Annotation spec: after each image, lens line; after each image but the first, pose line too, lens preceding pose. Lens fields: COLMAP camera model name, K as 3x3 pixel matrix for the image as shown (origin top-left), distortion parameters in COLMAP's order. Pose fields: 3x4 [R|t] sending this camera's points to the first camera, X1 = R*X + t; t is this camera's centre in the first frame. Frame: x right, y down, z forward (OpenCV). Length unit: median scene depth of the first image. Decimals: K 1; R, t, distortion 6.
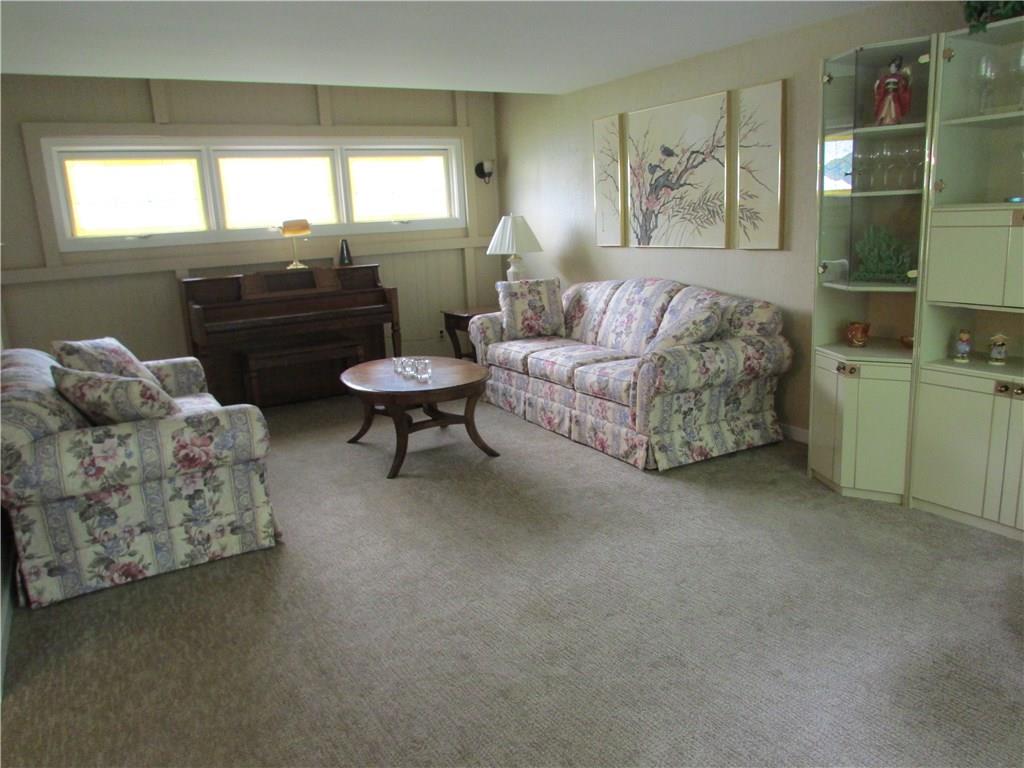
lens RADIAL K [[735.5, 0, 514.4], [0, 735.5, 378.3], [0, 0, 1]] dist [-0.054143, 0.022172]
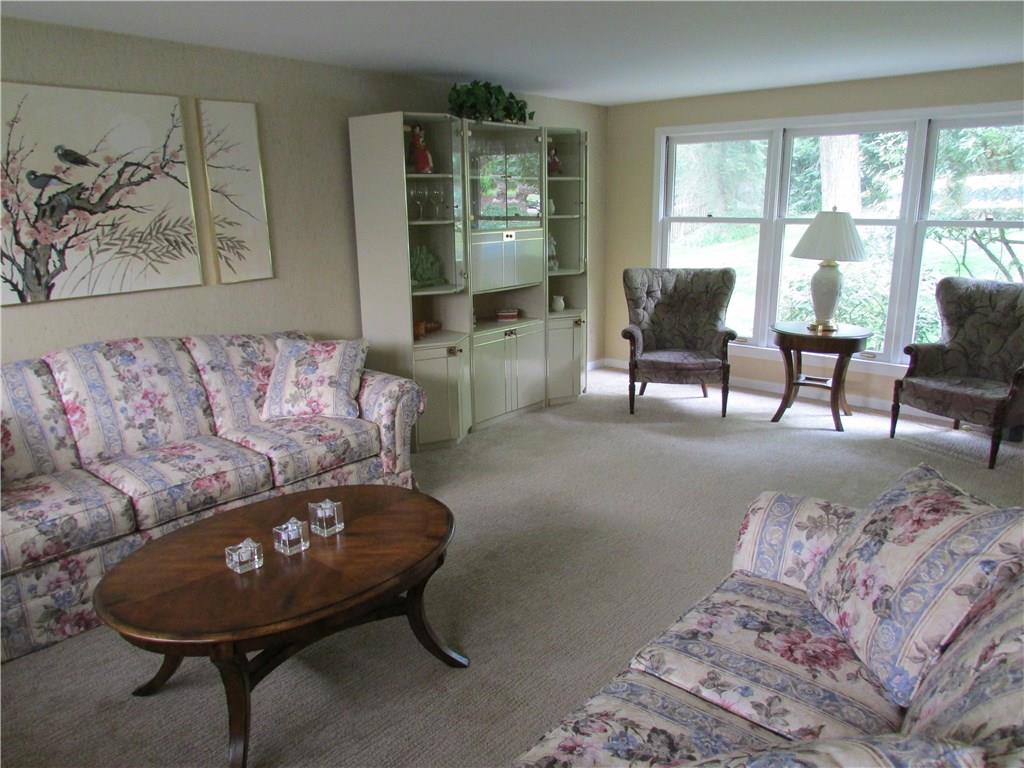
lens RADIAL K [[721.1, 0, 514.7], [0, 721.1, 384.5], [0, 0, 1]] dist [-0.038746, -0.002751]
pose [[-0.317094, -0.187218, 0.929732, -0.581616], [0.227474, 0.936692, 0.266202, -0.197959], [-0.920710, 0.295900, -0.254432, 0.869301]]
